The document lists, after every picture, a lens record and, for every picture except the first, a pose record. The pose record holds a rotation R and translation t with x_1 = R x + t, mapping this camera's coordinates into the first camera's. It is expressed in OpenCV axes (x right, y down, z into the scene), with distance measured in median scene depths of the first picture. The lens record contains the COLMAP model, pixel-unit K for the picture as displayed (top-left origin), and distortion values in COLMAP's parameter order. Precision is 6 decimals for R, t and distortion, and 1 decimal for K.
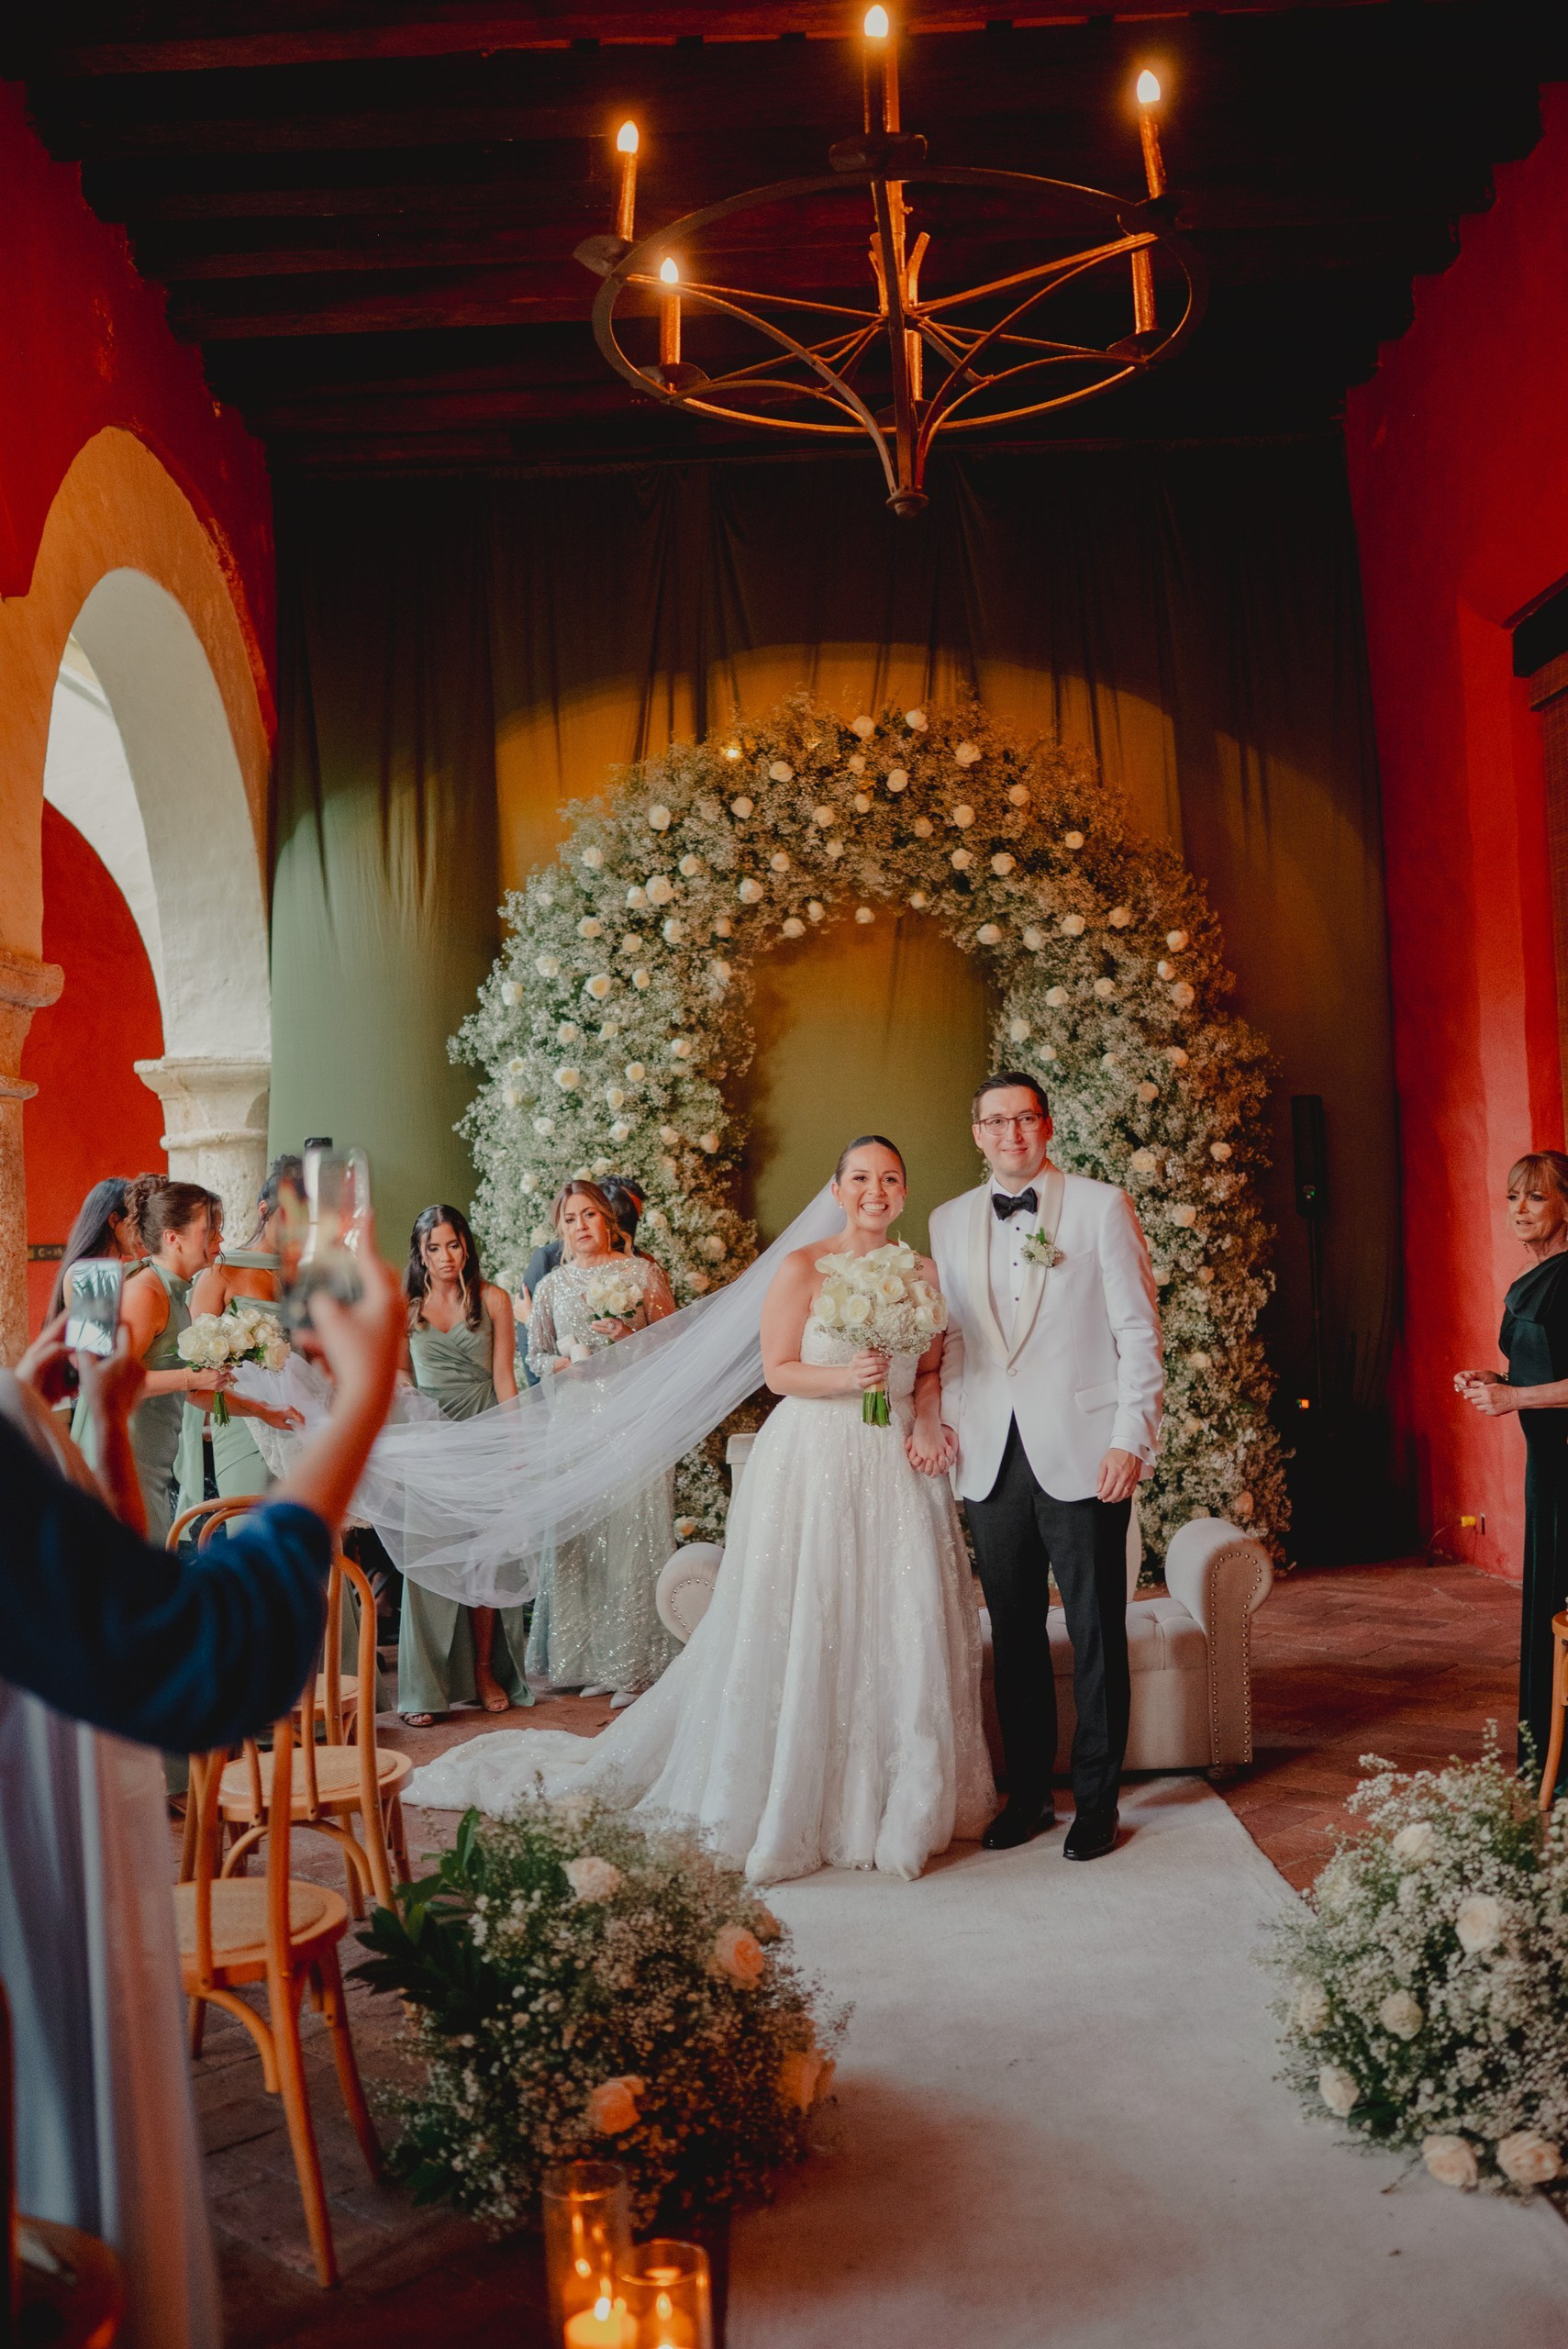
lens RADIAL K [[2350.3, 0, 769.5], [0, 2350.3, 1208.3], [0, 0, 1]] dist [-0.018274, -0.017478]
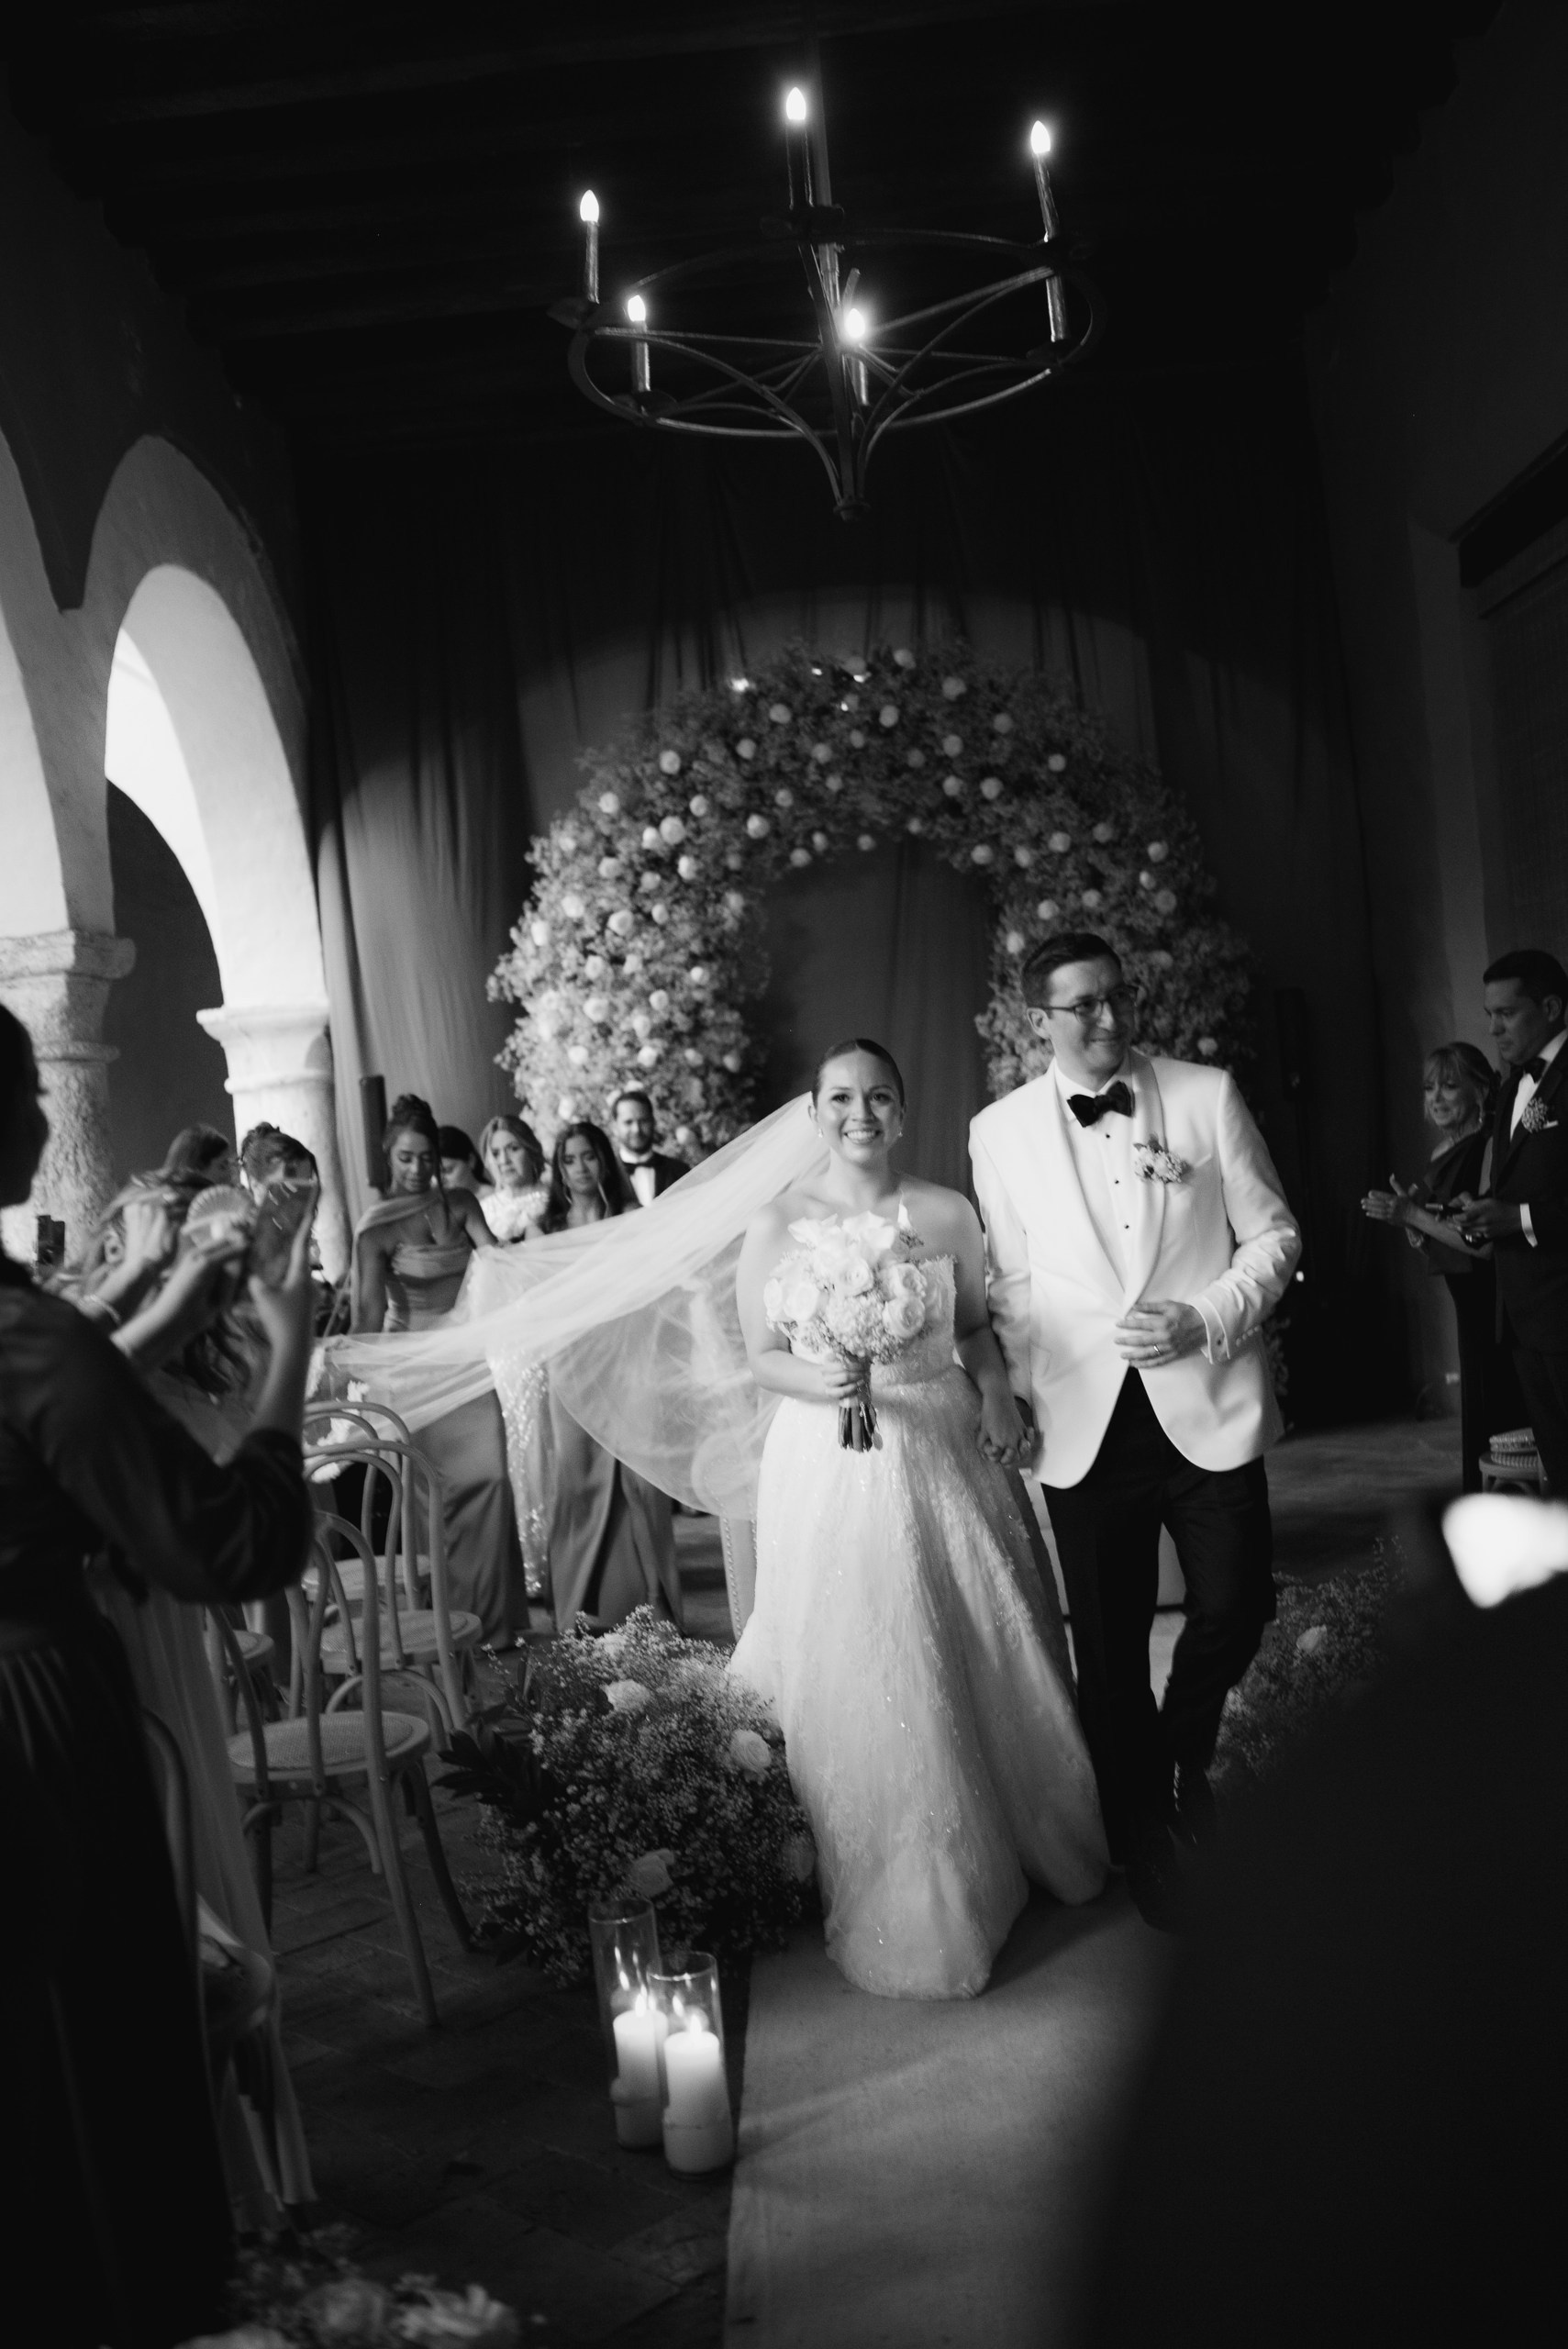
lens RADIAL K [[2350.3, 0, 769.5], [0, 2350.3, 1208.3], [0, 0, 1]] dist [-0.018274, -0.017478]
pose [[0.998428, -0.049618, -0.026054, 0.016562], [0.050721, 0.997764, 0.043535, -0.007227], [0.023836, -0.044788, 0.998712, -0.081344]]
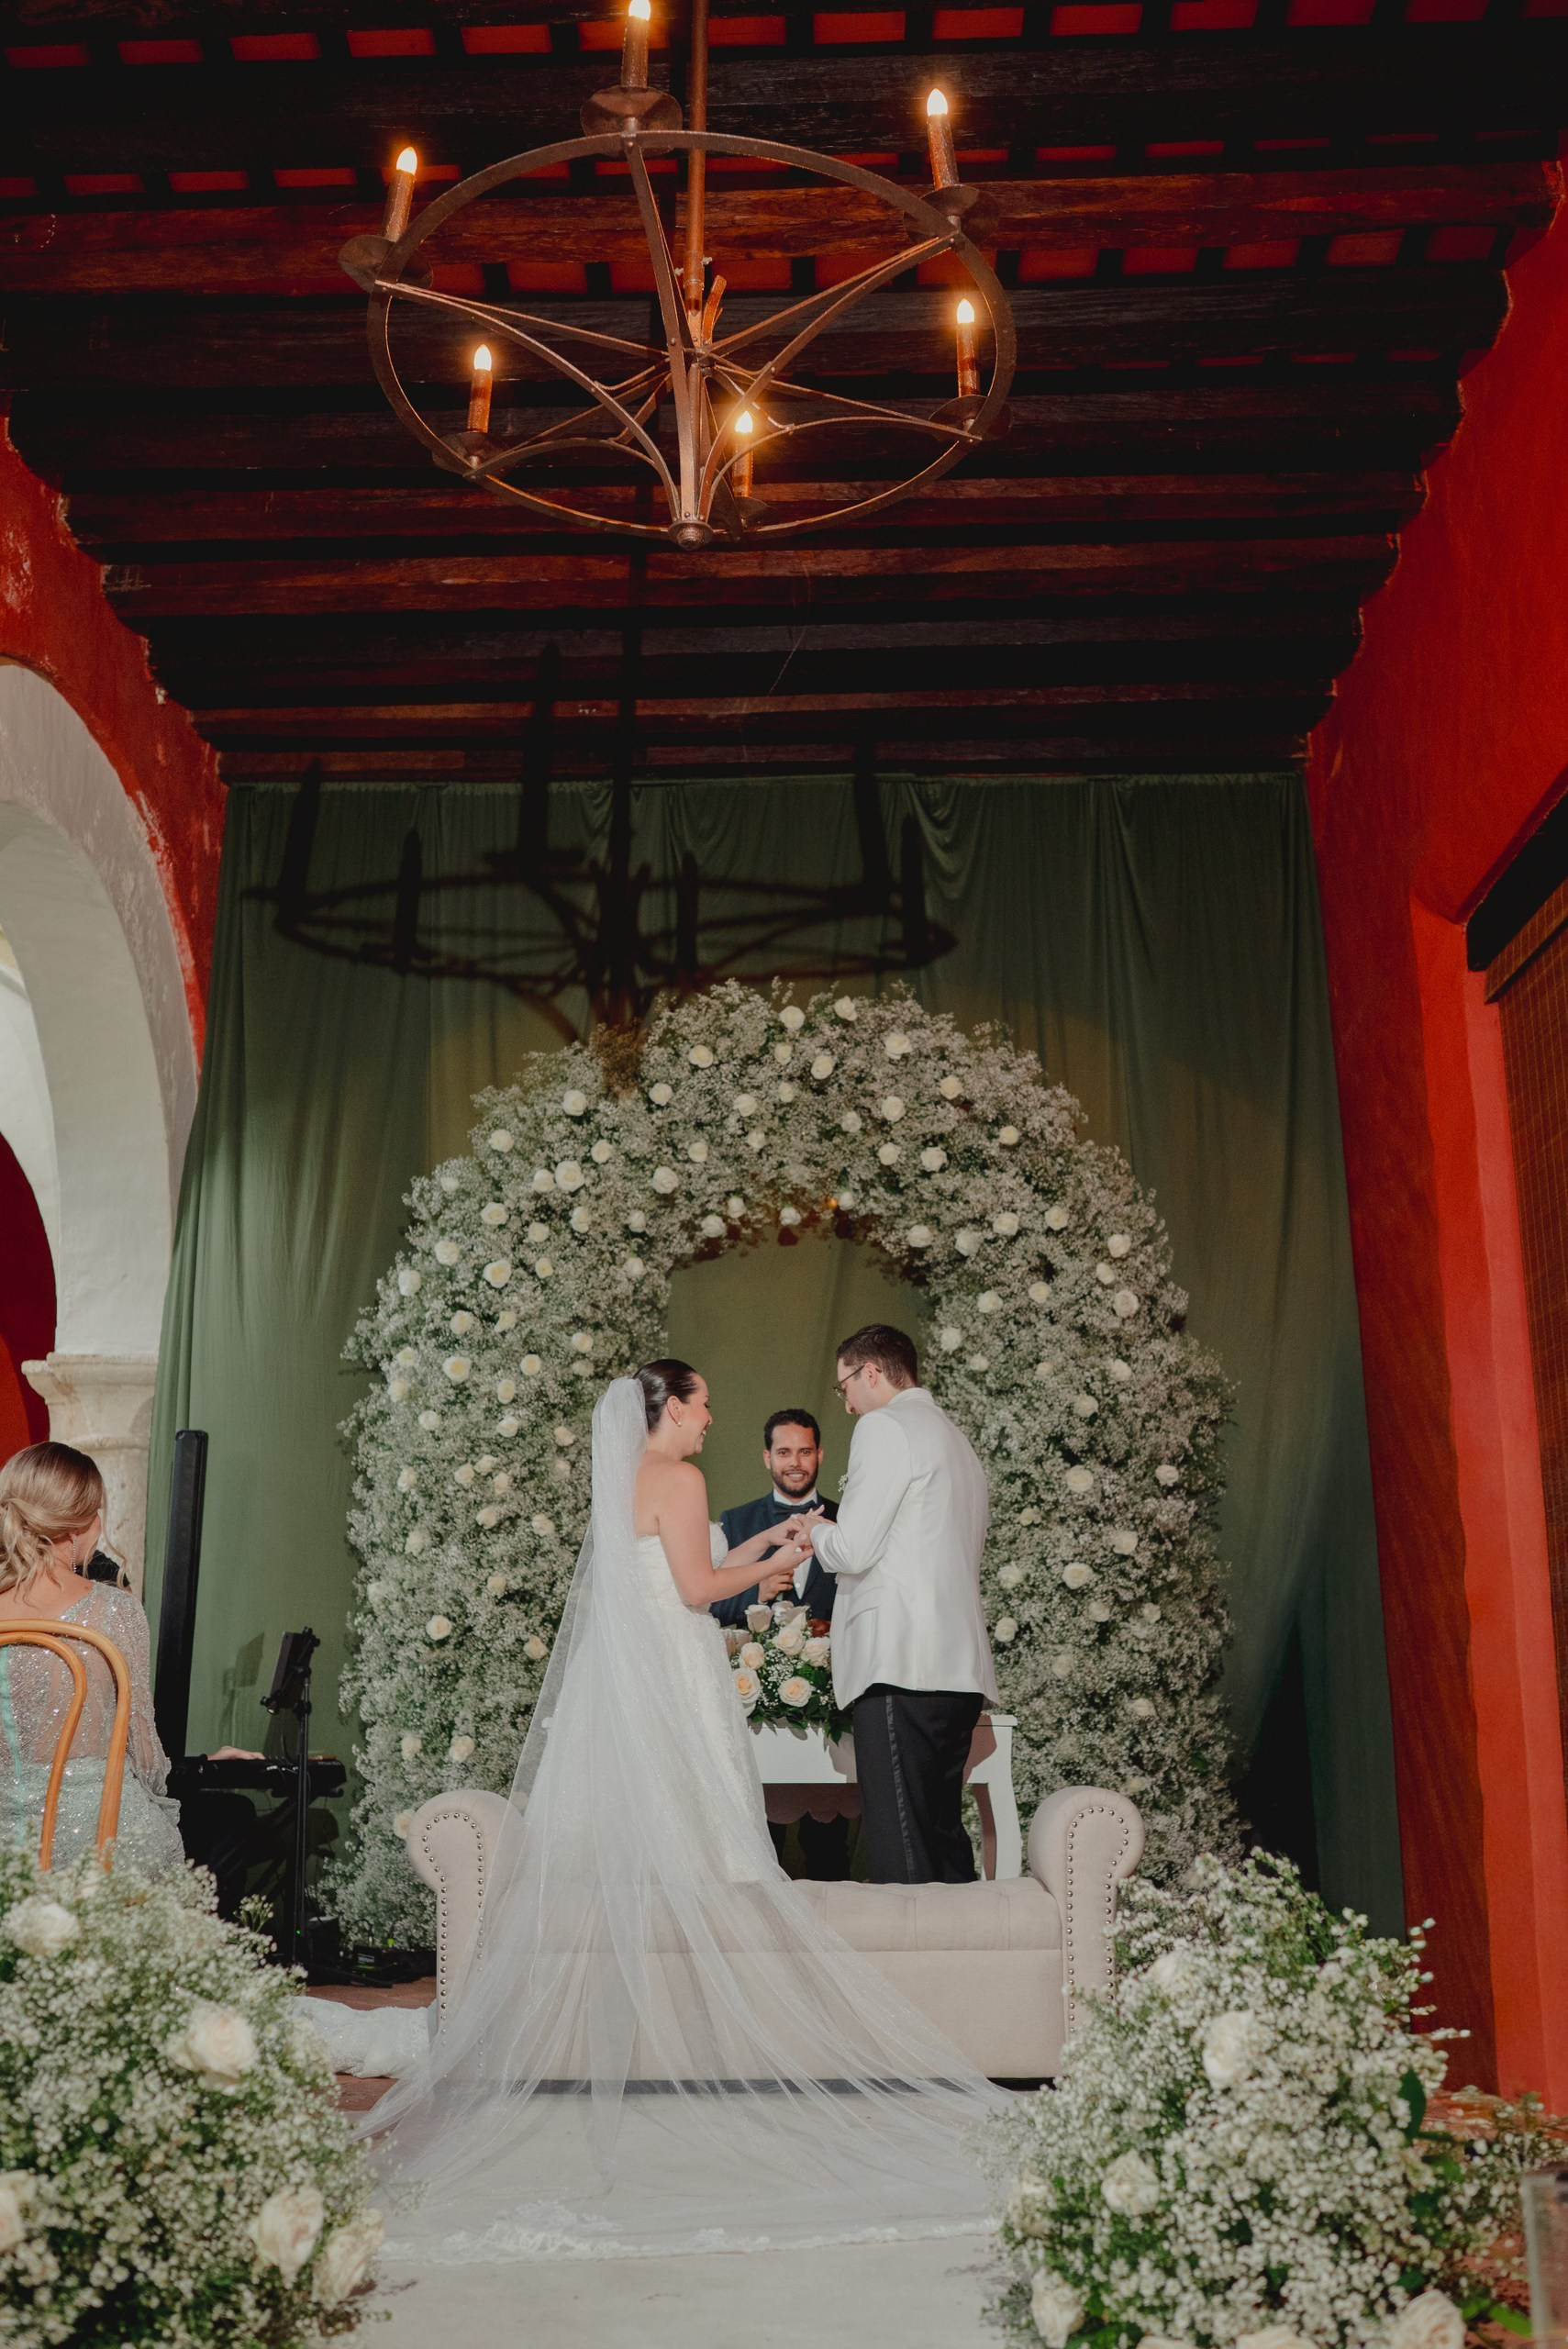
lens RADIAL K [[2337.3, 0, 787.1], [0, 2337.3, 1152.1], [0, 0, 1]] dist [-0.020042, -0.010795]
pose [[0.998885, 0.030698, -0.035868, 0.074127], [-0.038866, 0.965992, -0.255636, 0.092448], [0.026800, 0.256745, 0.966107, 0.091523]]
